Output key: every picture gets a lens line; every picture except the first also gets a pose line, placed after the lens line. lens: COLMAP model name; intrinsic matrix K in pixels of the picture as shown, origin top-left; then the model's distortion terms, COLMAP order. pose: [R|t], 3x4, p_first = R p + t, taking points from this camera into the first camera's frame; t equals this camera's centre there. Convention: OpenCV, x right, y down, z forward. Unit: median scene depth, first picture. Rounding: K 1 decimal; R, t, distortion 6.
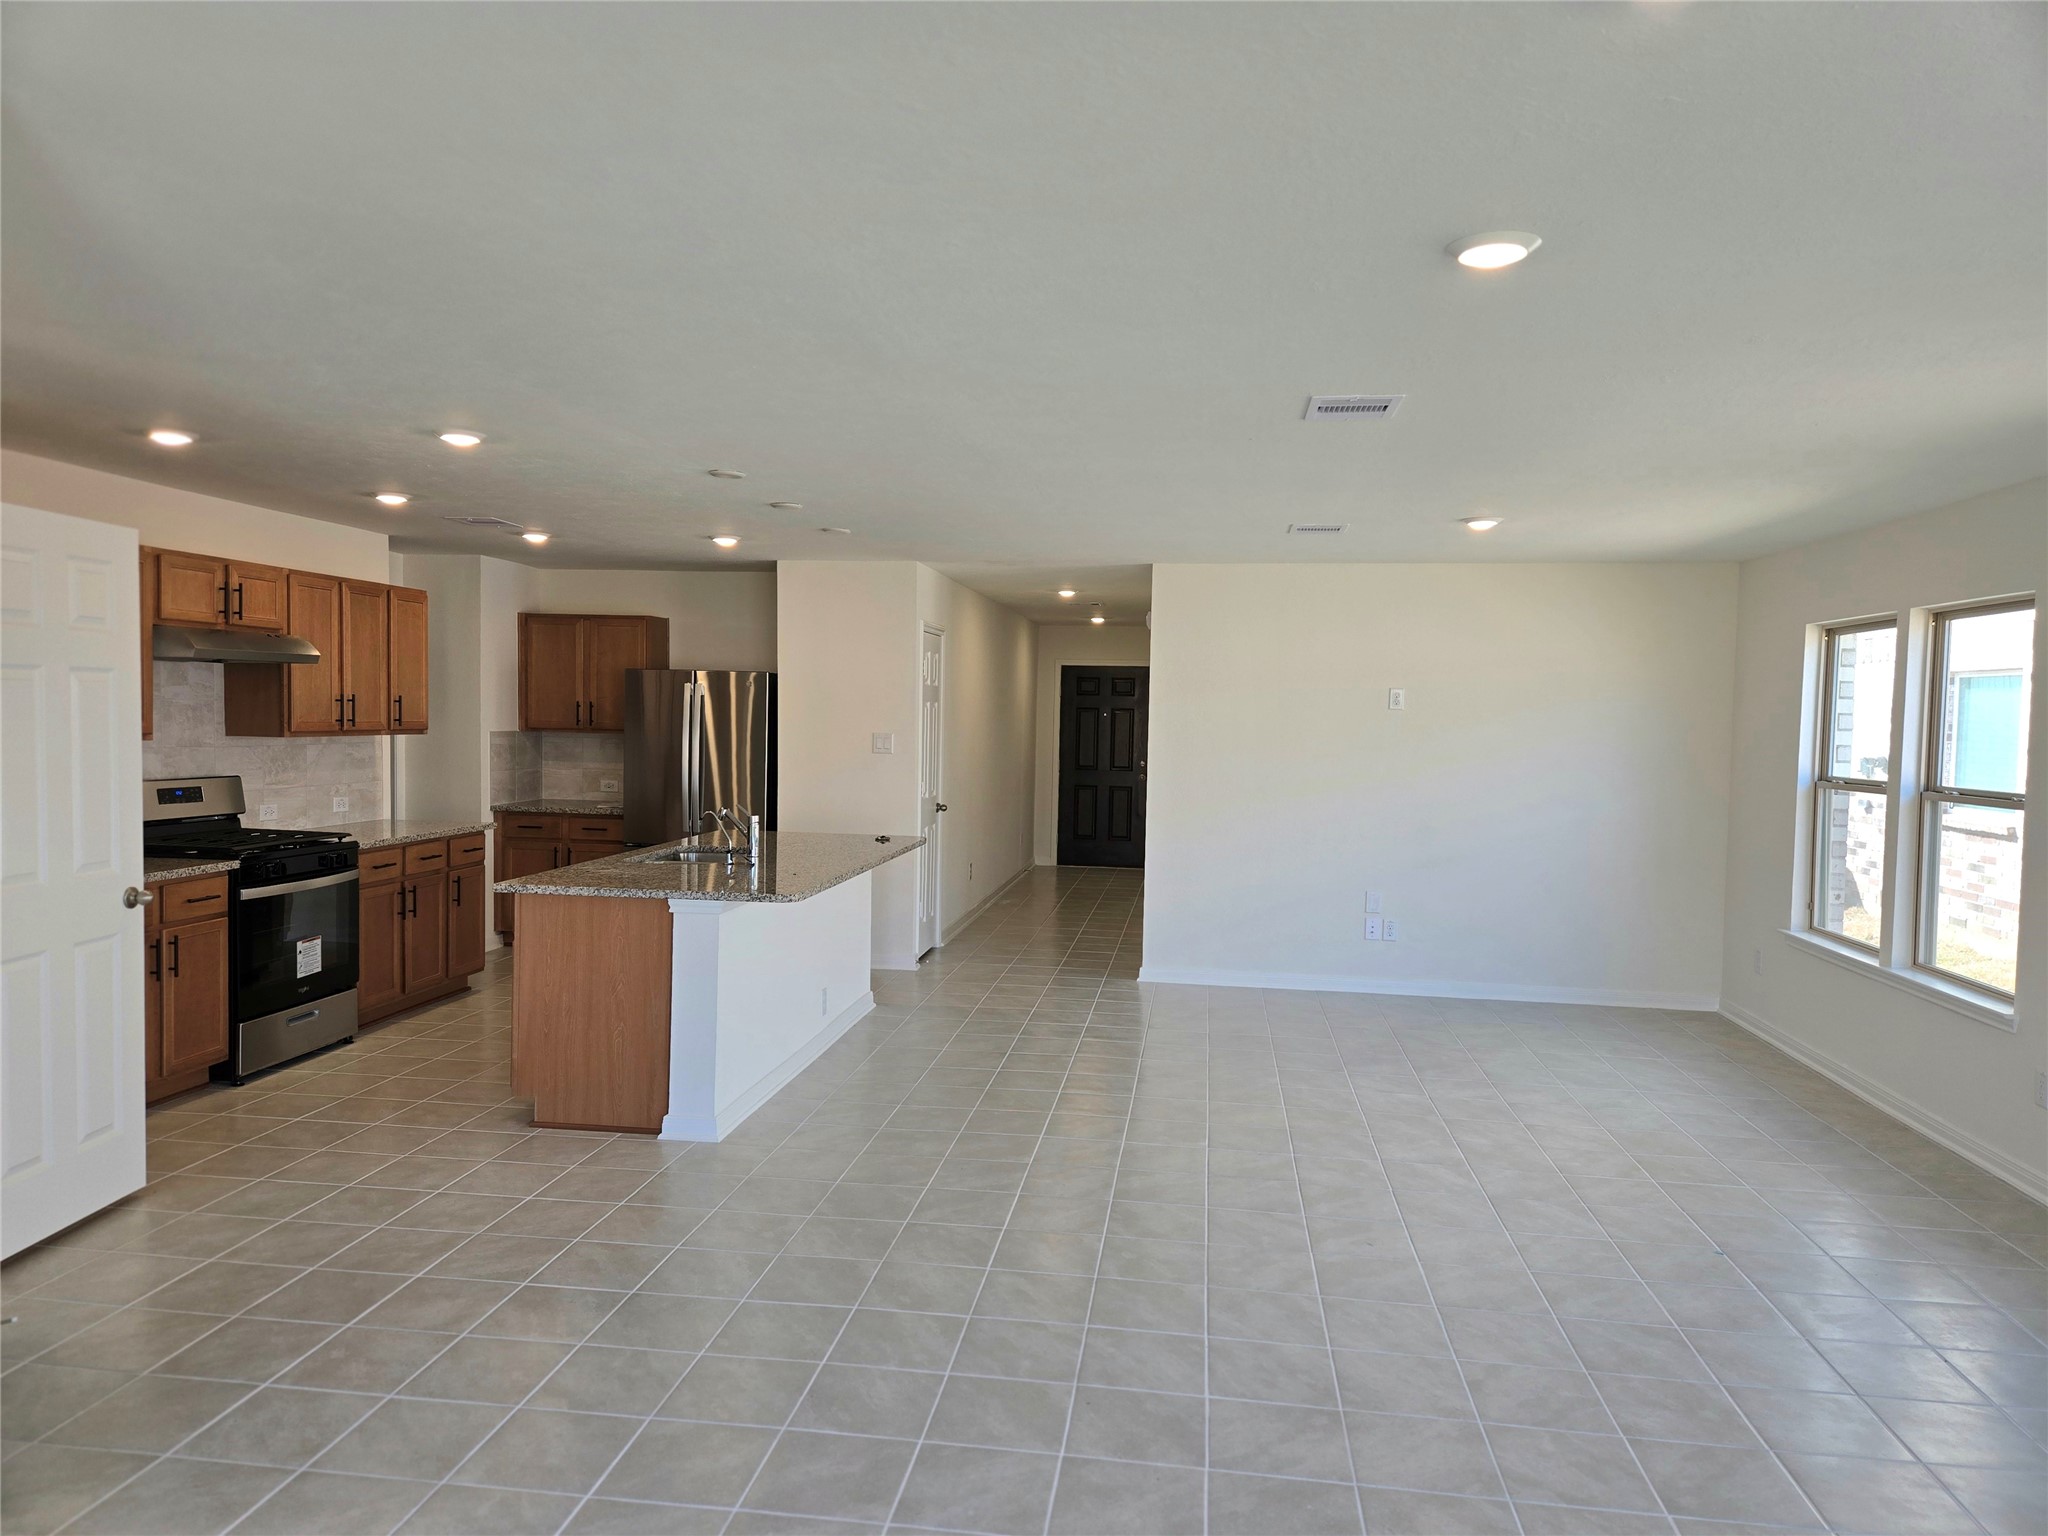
lens RADIAL K [[1368.4, 0, 1034.4], [0, 1368.4, 783.6], [0, 0, 1]] dist [0.091029, -0.105932]
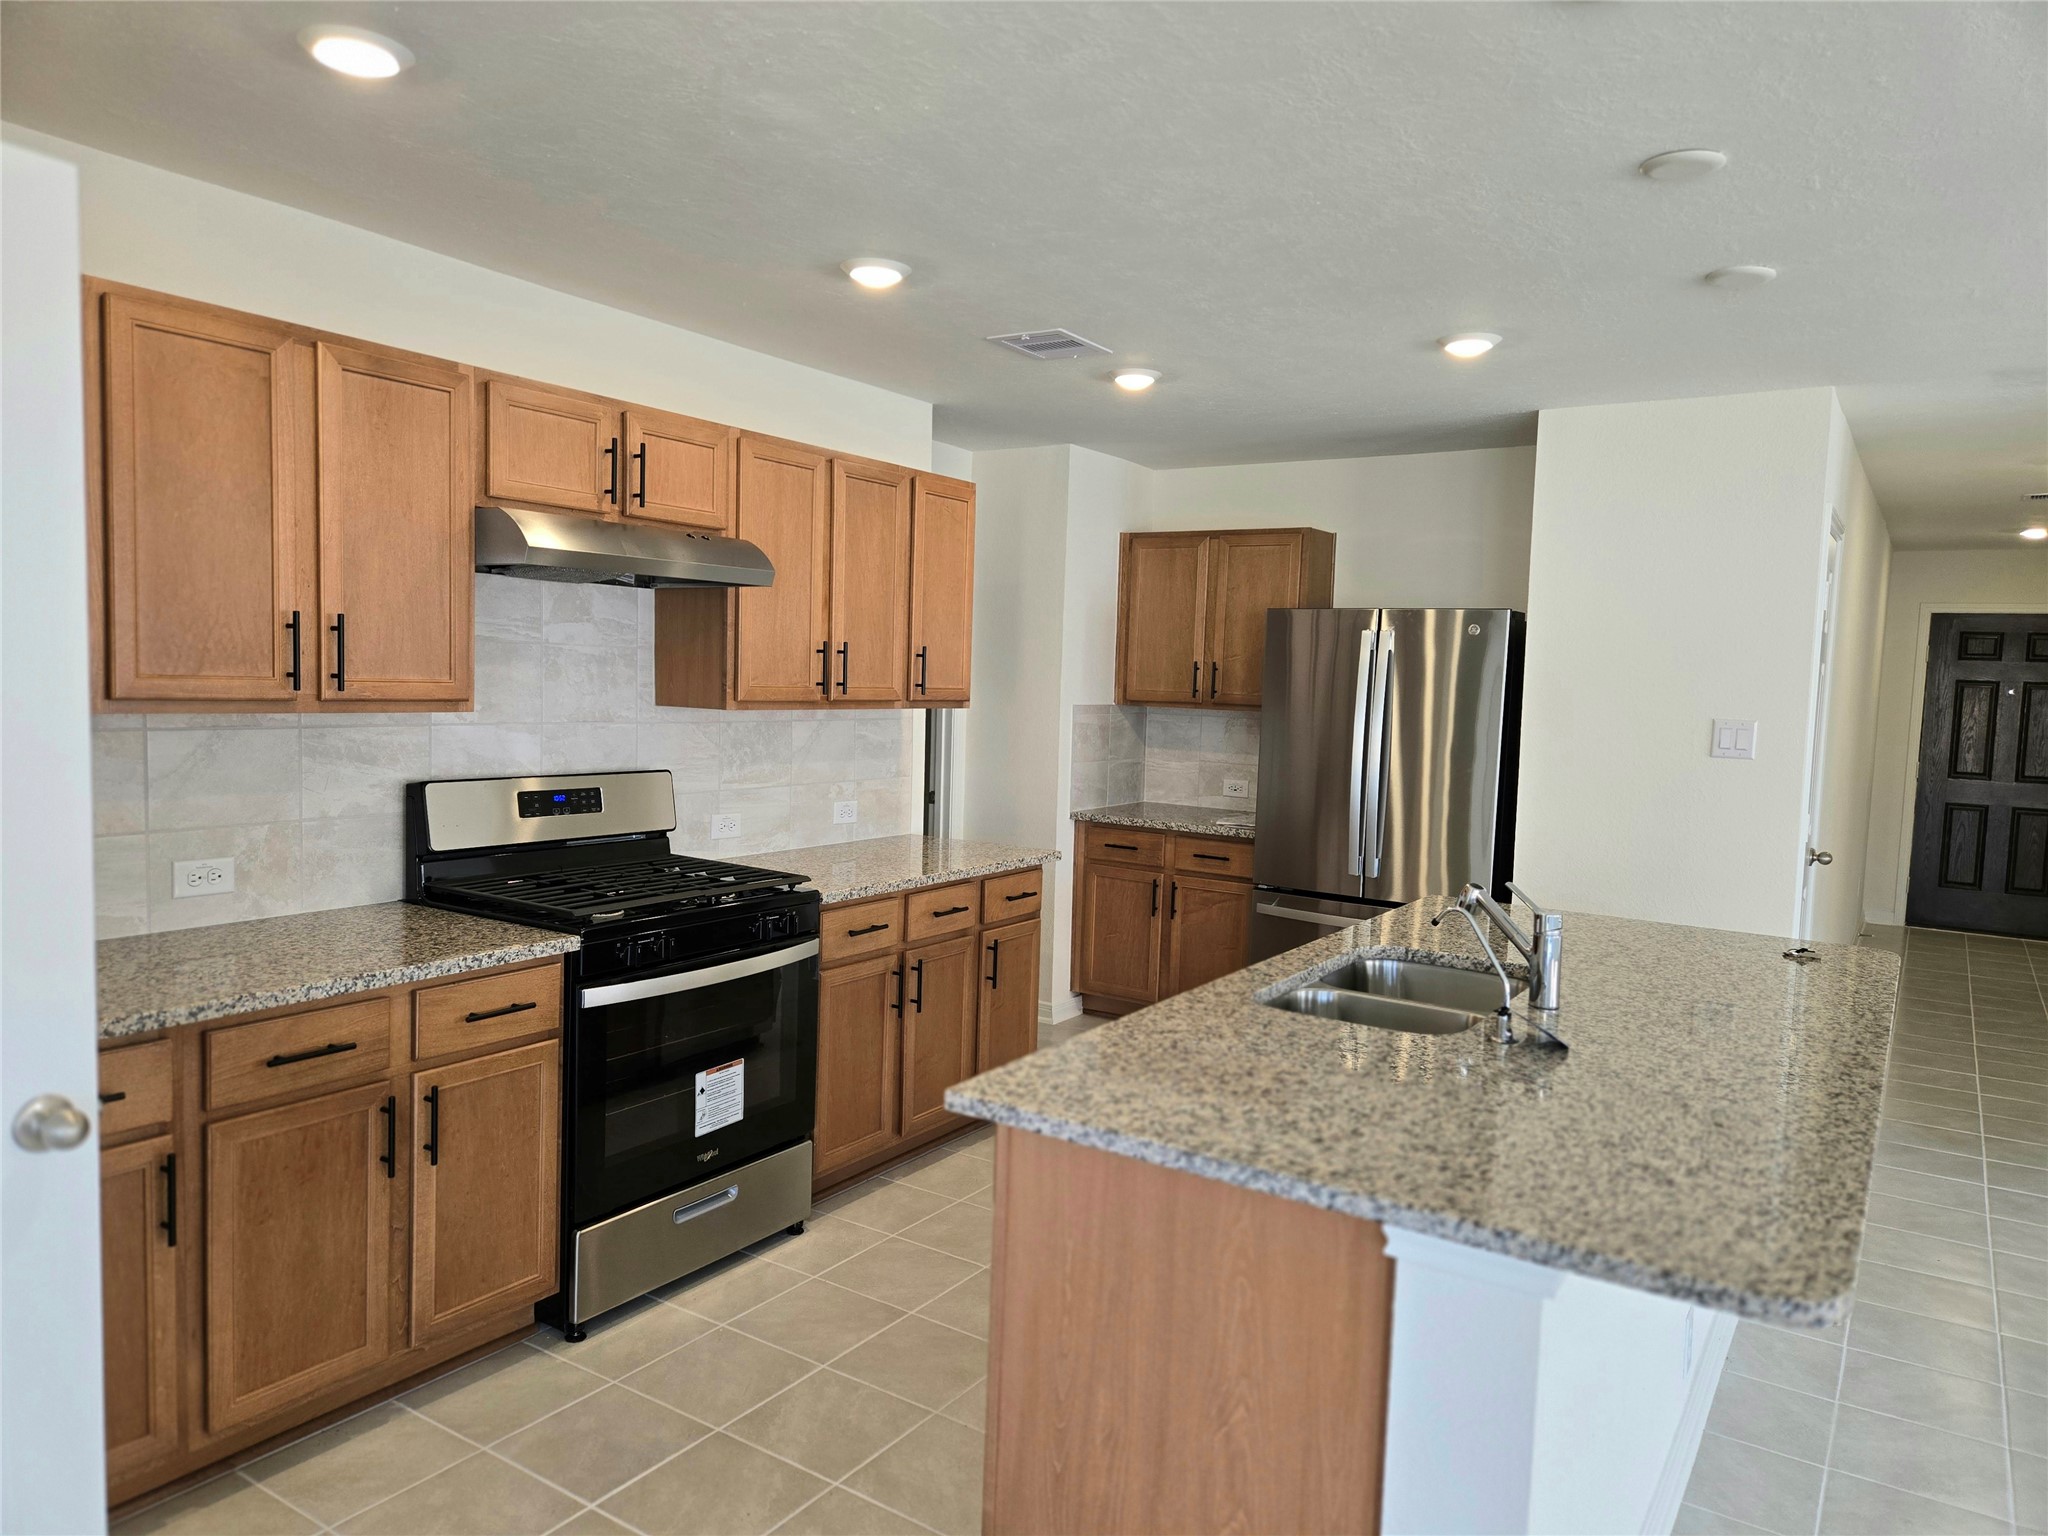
lens RADIAL K [[1368.4, 0, 1034.4], [0, 1368.4, 783.6], [0, 0, 1]] dist [0.091029, -0.105932]
pose [[0.901133, 0.043669, -0.431339, -0.148534], [-0.035537, 0.999006, 0.026898, -0.020799], [0.432085, -0.008911, 0.901789, 0.485857]]
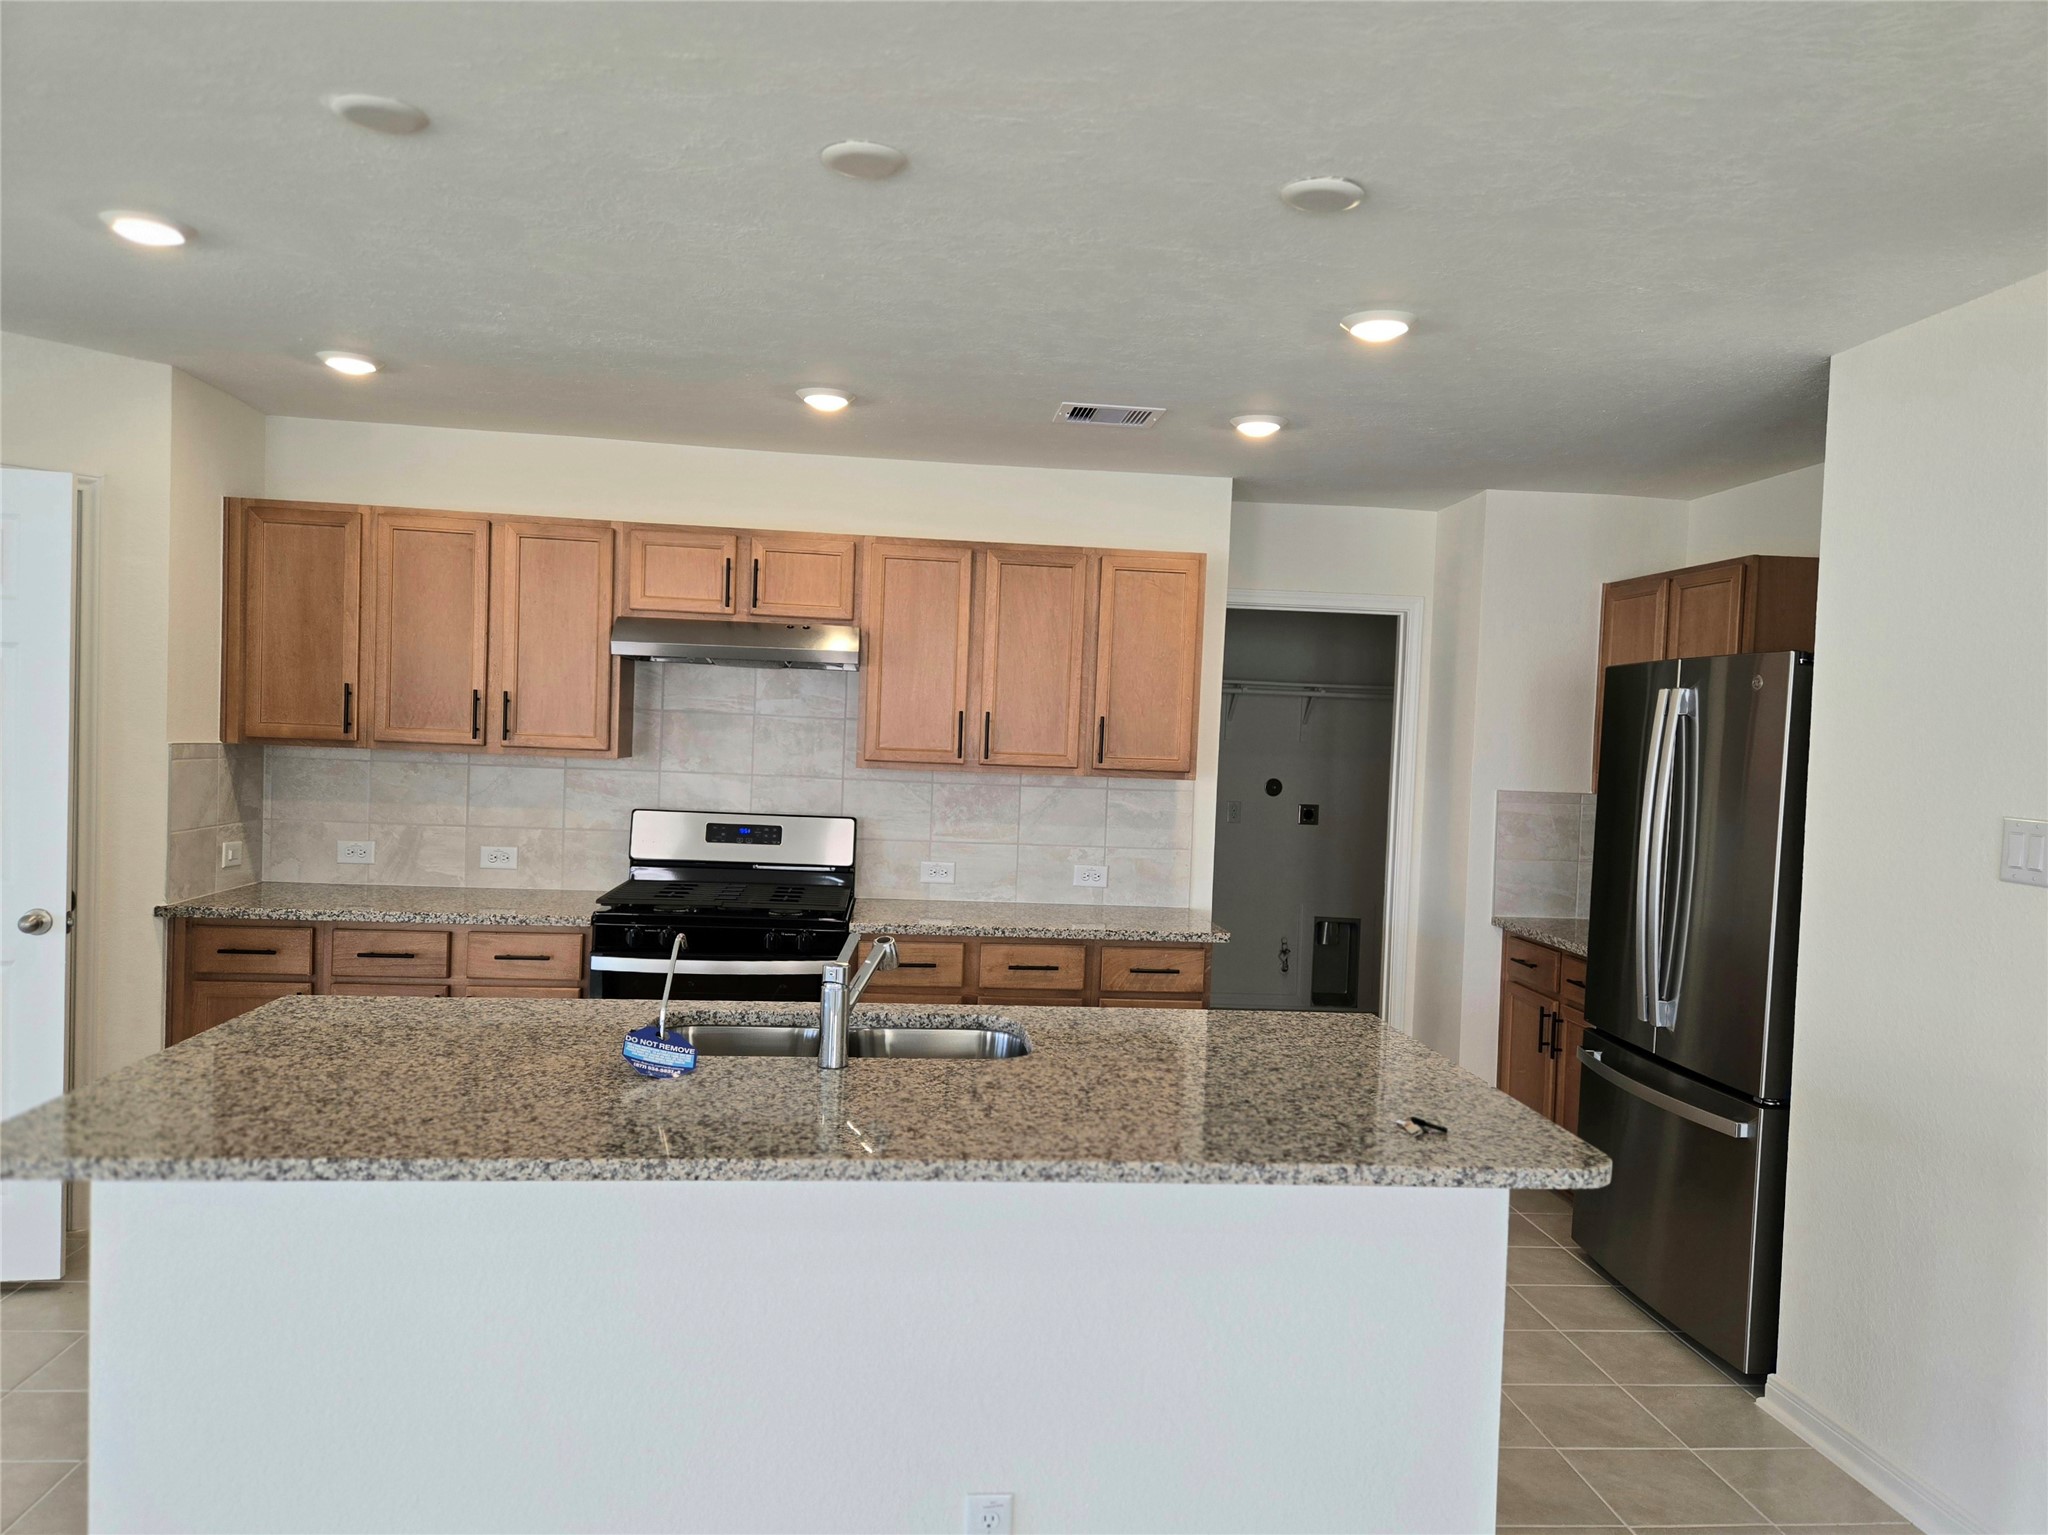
lens RADIAL K [[1425.9, 0, 1026.8], [0, 1425.9, 811.1], [0, 0, 1]] dist [0.056672, -0.000450]
pose [[0.222154, 0.041252, -0.974139, 0.199090], [-0.084839, 0.996133, 0.022835, -0.033248], [0.971314, 0.077572, 0.224794, 0.864440]]
